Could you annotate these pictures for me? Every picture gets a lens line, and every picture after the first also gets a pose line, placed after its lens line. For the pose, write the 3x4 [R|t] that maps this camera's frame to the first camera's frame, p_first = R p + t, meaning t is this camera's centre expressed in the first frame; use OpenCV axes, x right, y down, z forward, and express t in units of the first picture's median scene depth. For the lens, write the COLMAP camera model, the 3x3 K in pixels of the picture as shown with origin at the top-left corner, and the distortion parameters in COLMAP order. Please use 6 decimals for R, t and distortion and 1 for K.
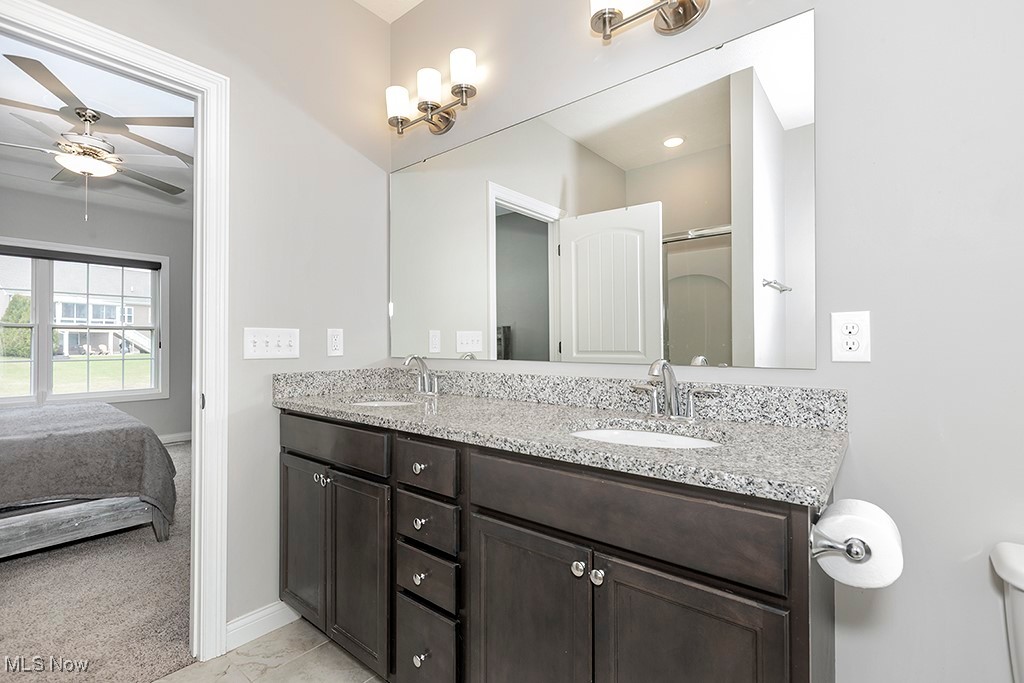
lens RADIAL K [[462.5, 0, 520.5], [0, 462.5, 340.7], [0, 0, 1]] dist [-0.013552, 0.000331]
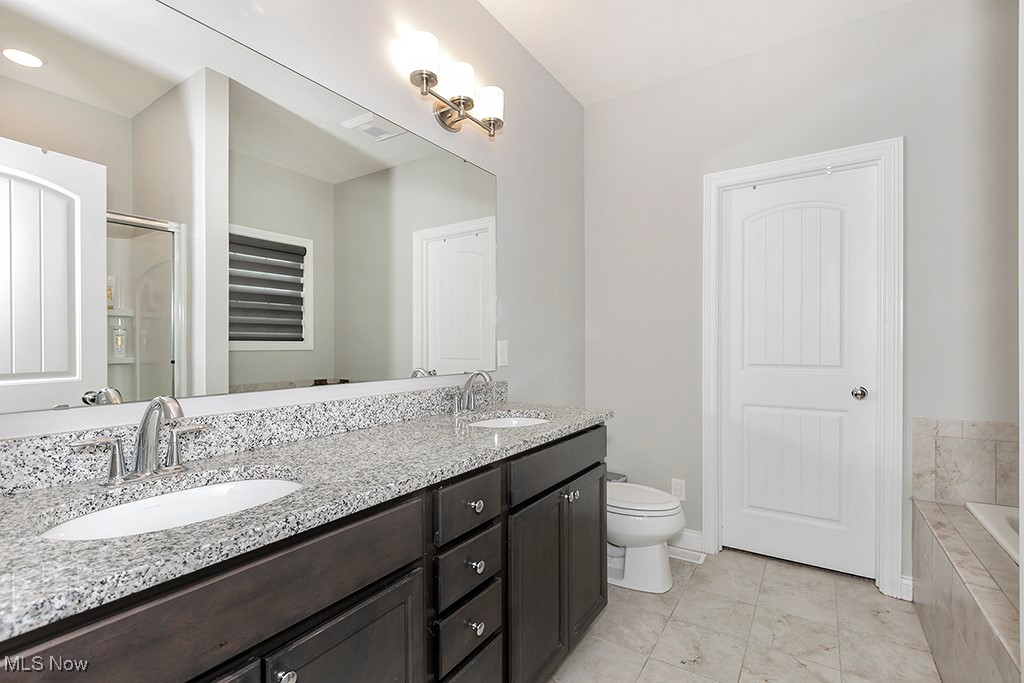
lens RADIAL K [[462.5, 0, 516.0], [0, 462.5, 343.5], [0, 0, 1]] dist [-0.013552, 0.000331]
pose [[-0.093488, 0.005117, 0.995607, -0.925752], [-0.000595, 0.999986, -0.005196, -0.028663], [-0.995620, -0.001078, -0.093483, 0.833609]]
